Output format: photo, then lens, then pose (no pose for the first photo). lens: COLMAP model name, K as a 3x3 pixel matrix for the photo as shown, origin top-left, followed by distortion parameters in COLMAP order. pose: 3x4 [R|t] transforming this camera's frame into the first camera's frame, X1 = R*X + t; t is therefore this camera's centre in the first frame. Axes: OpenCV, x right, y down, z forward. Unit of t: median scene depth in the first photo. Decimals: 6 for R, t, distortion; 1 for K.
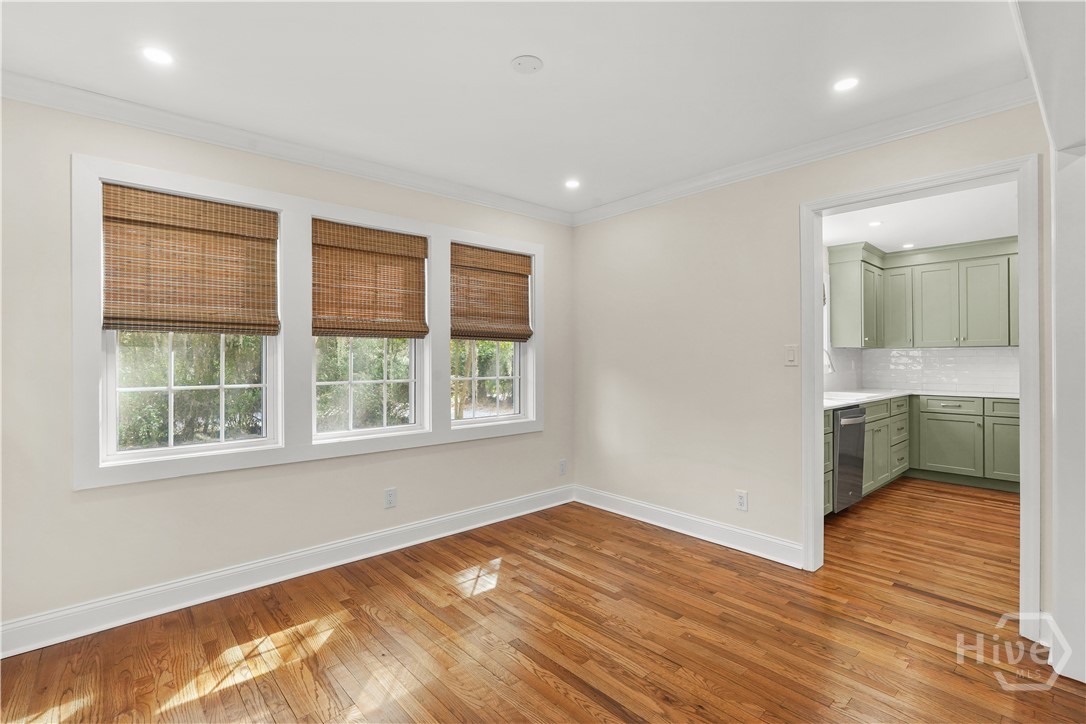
lens RADIAL K [[498.6, 0, 539.8], [0, 498.6, 359.1], [0, 0, 1]] dist [-0.006761, 0.001220]
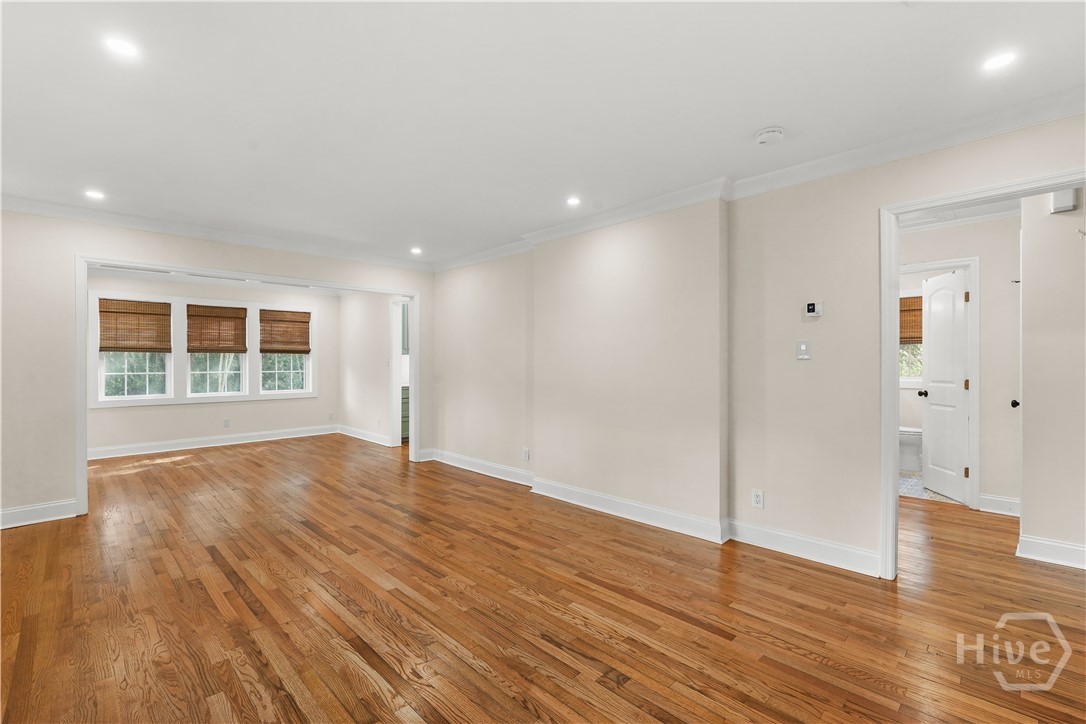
lens RADIAL K [[485.2, 0, 539.4], [0, 485.2, 366.3], [0, 0, 1]] dist [-0.019710, 0.009645]
pose [[0.998756, 0.002793, 0.049795, 0.971342], [-0.003270, 0.999949, 0.009509, -0.008916], [-0.049766, -0.009660, 0.998714, -1.216224]]
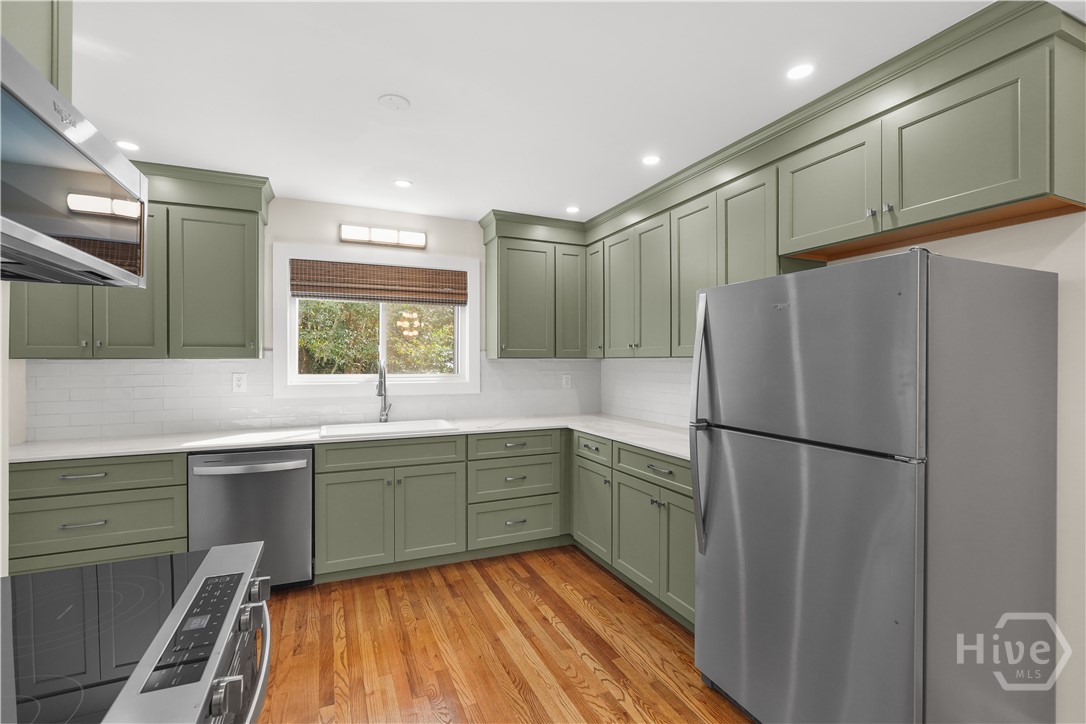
lens RADIAL K [[482.1, 0, 538.4], [0, 482.1, 358.4], [0, 0, 1]] dist [-0.023537, 0.010651]
pose [[0.951145, -0.000389, -0.308743, 1.394458], [0.000600, 1.000000, 0.000589, -0.036651], [0.308743, -0.000745, 0.951145, 0.548308]]
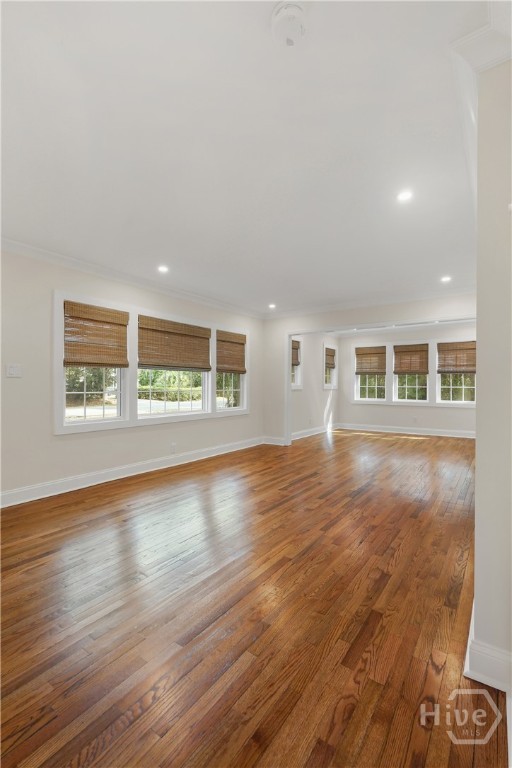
lens RADIAL K [[340.9, 0, 257.7], [0, 340.9, 388.4], [0, 0, 1]] dist [-0.023537, 0.010651]
pose [[0.228236, 0.018835, -0.973424, 1.695757], [-0.002048, 0.999820, 0.018865, 0.011834], [0.973604, -0.002312, 0.228234, -0.605905]]
